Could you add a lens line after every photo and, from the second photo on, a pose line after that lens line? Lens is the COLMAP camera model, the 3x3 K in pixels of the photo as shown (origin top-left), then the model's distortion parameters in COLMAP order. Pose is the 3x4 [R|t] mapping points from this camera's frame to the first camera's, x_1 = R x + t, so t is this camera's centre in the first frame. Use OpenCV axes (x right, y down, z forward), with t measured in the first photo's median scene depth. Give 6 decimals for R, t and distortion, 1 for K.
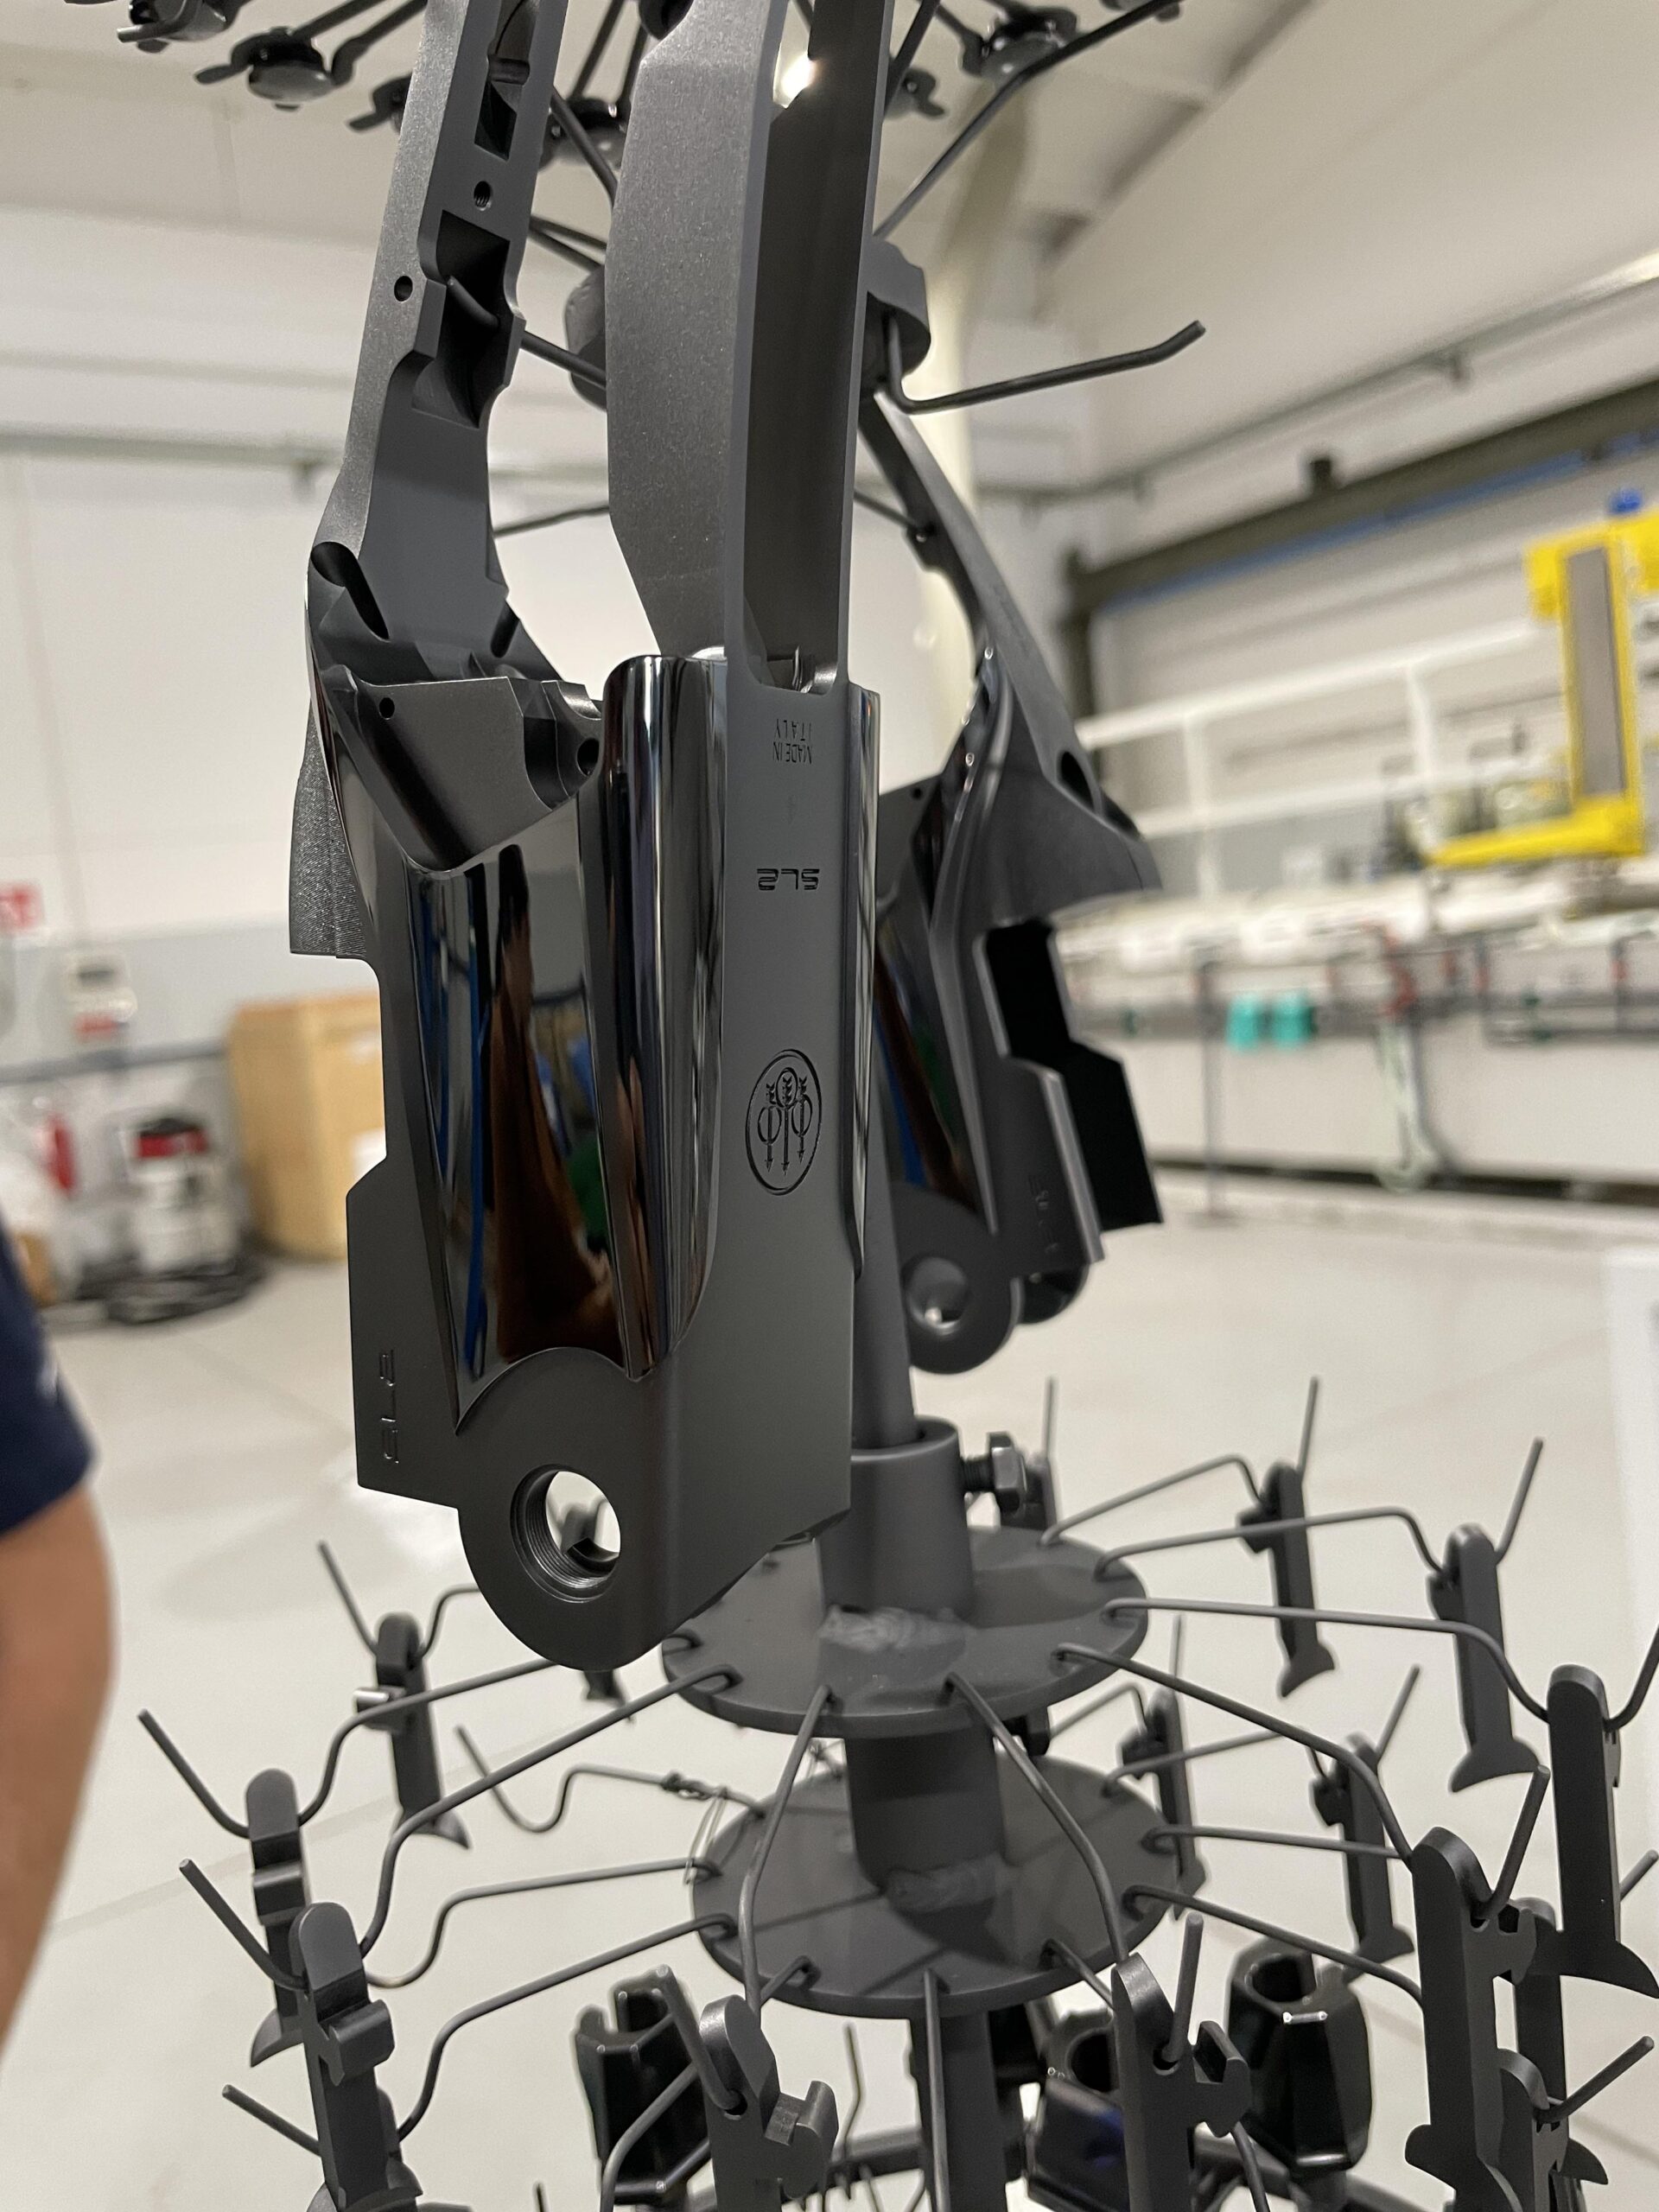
lens RADIAL K [[1741.4, 0, 829.5], [0, 1741.4, 1106.0], [0, 0, 1]] dist [0.053619, -0.100445]
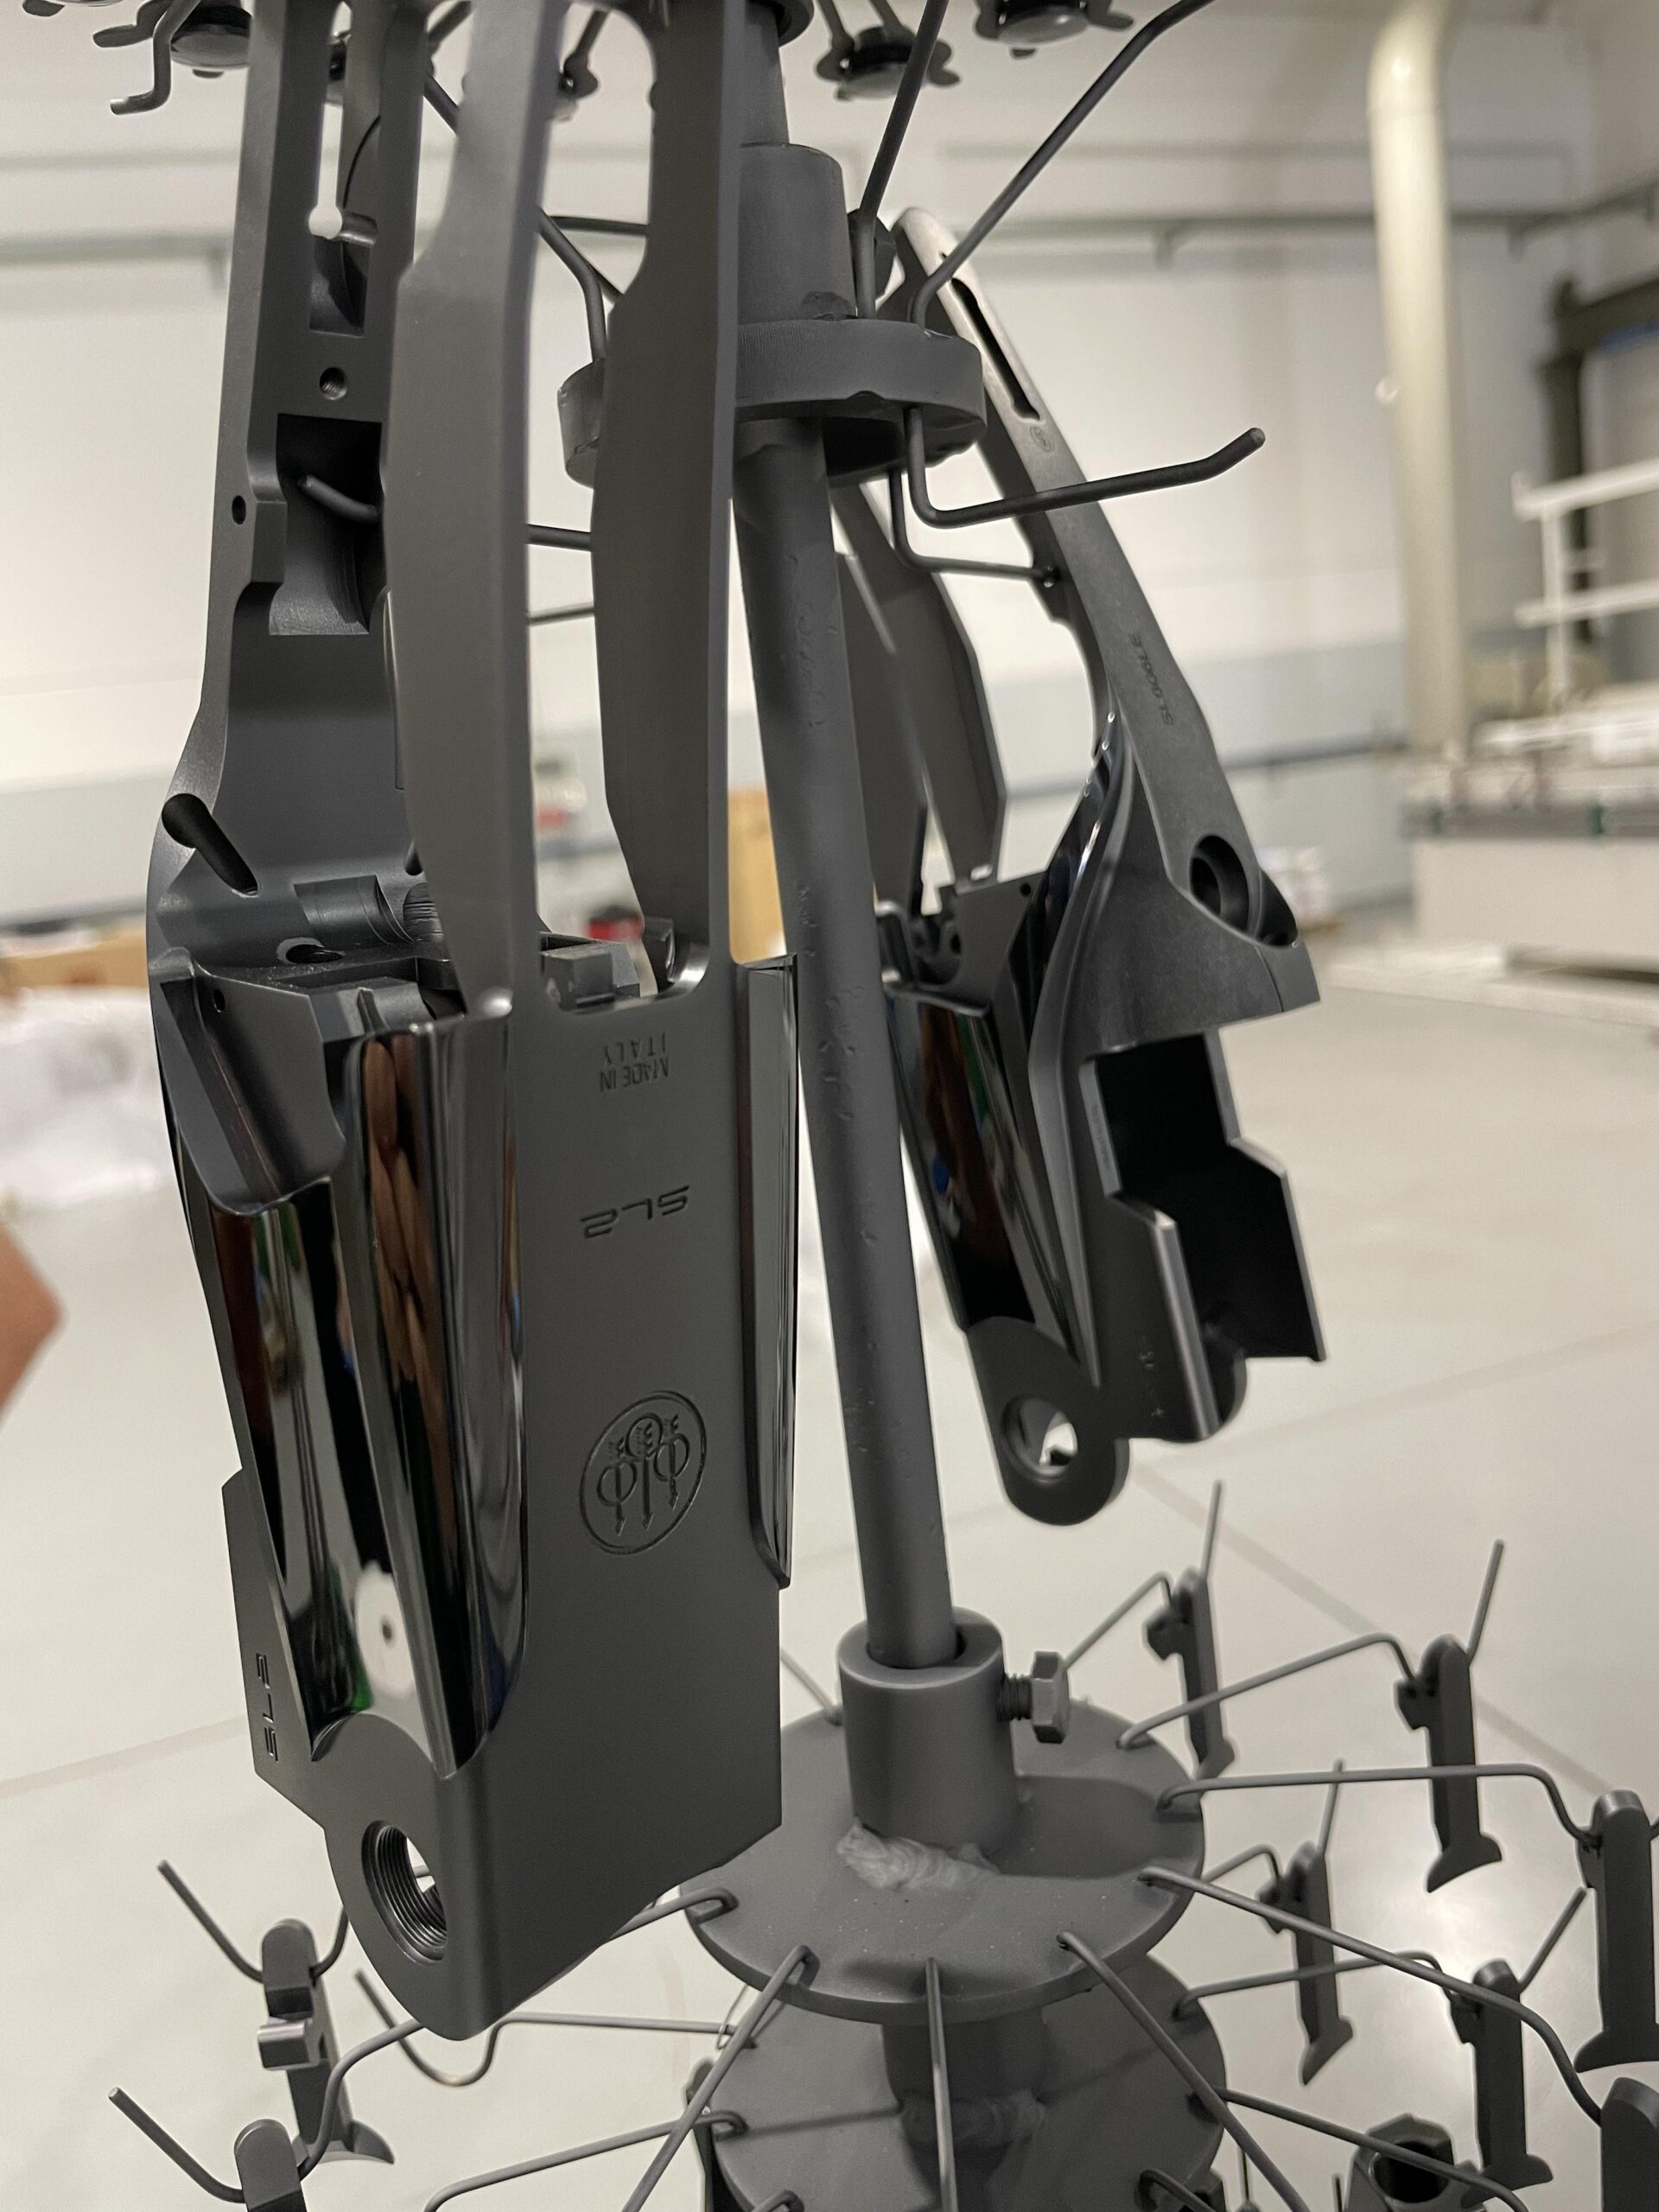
lens RADIAL K [[1741.4, 0, 829.5], [0, 1741.4, 1106.0], [0, 0, 1]] dist [0.053619, -0.100445]
pose [[0.971419, 0.042977, -0.233448, 0.184744], [-0.015151, 0.992694, 0.119704, -0.197448], [0.236887, -0.112745, 0.964973, 0.133154]]
